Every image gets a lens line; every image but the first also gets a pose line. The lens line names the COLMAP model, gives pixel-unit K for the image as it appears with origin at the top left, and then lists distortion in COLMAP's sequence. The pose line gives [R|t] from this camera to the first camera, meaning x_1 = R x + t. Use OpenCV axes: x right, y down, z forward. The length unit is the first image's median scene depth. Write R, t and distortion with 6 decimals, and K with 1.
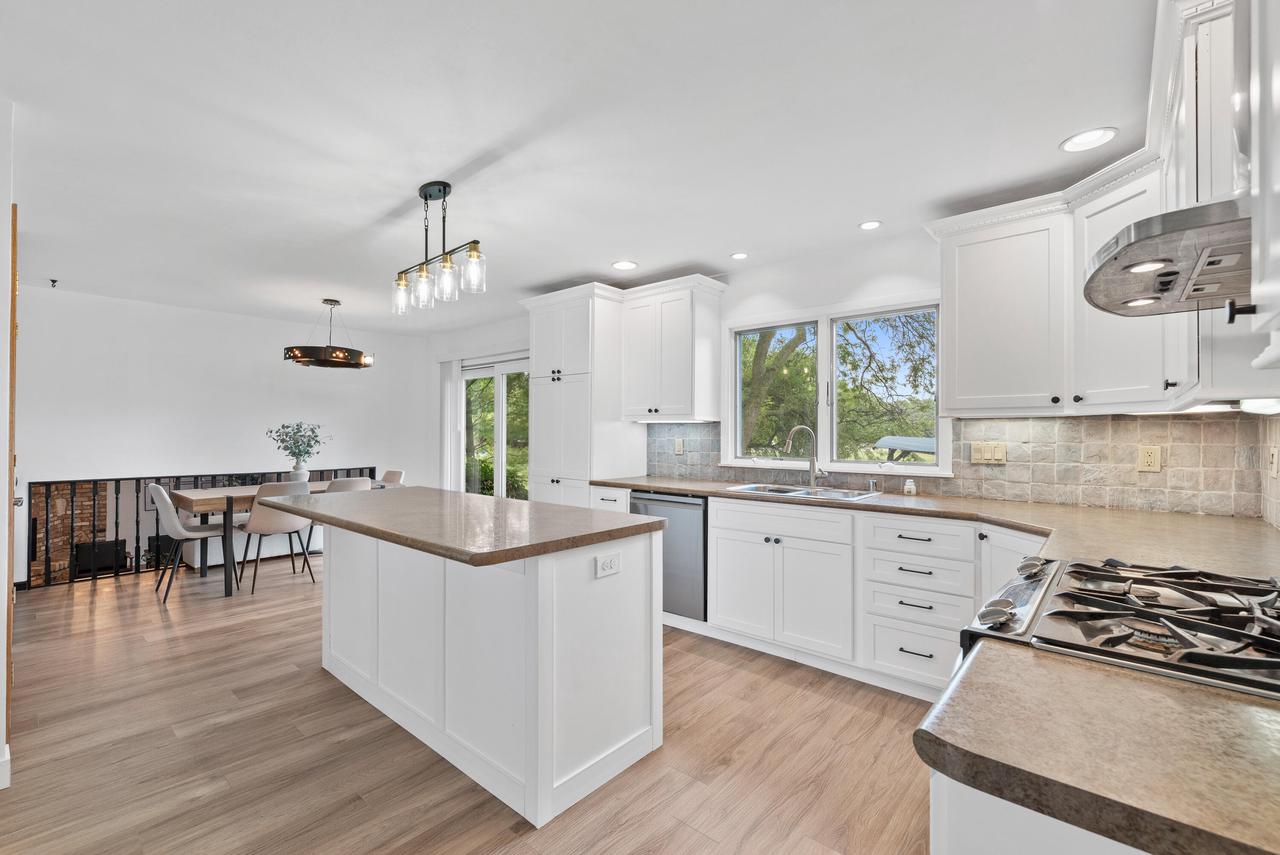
lens RADIAL K [[553.3, 0, 641.2], [0, 553.3, 426.6], [0, 0, 1]] dist [0.001199, -0.000394]
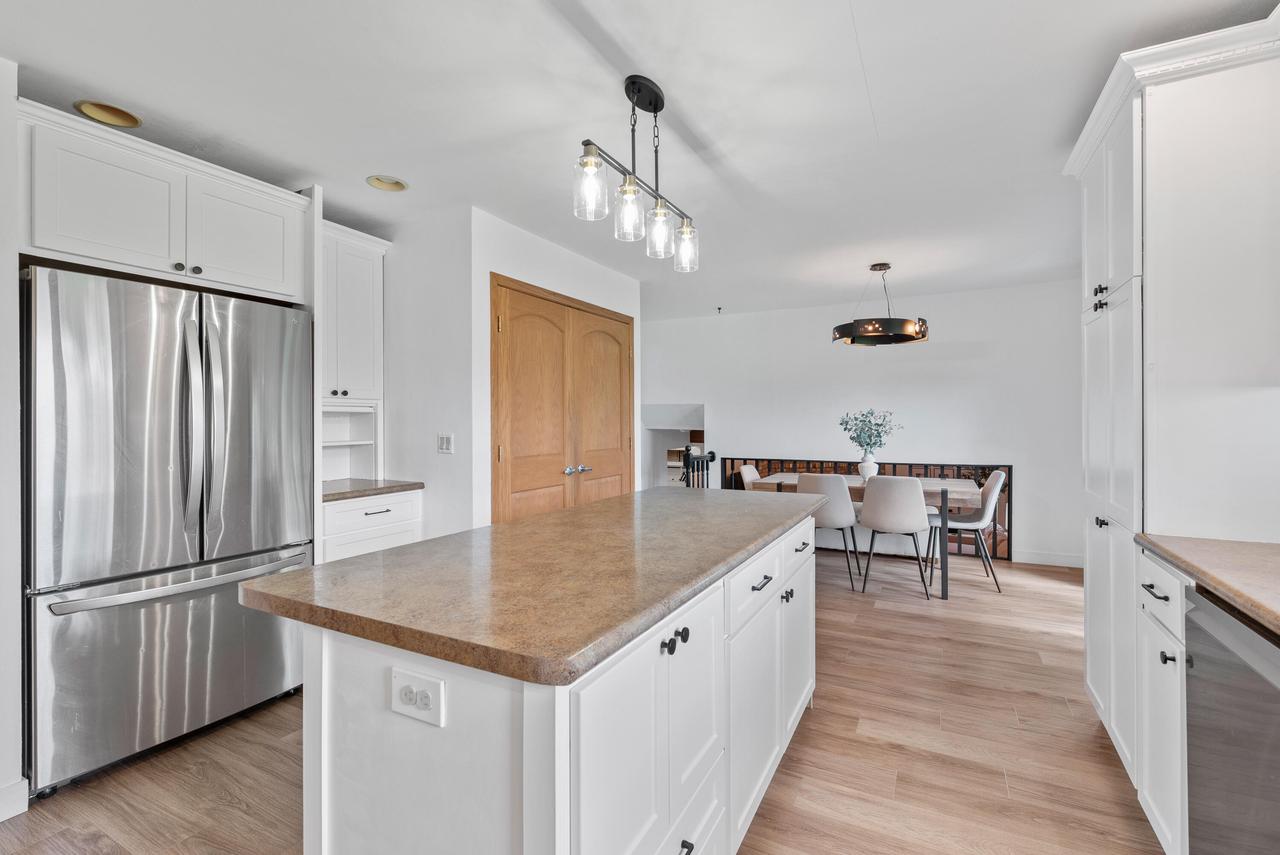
lens RADIAL K [[553.3, 0, 637.9], [0, 553.3, 414.3], [0, 0, 1]] dist [0.001199, -0.000394]
pose [[0.220665, -0.008269, -0.975315, 0.286620], [0.008045, 0.999945, -0.006658, 0.005880], [0.975316, -0.006378, 0.220719, 0.686938]]
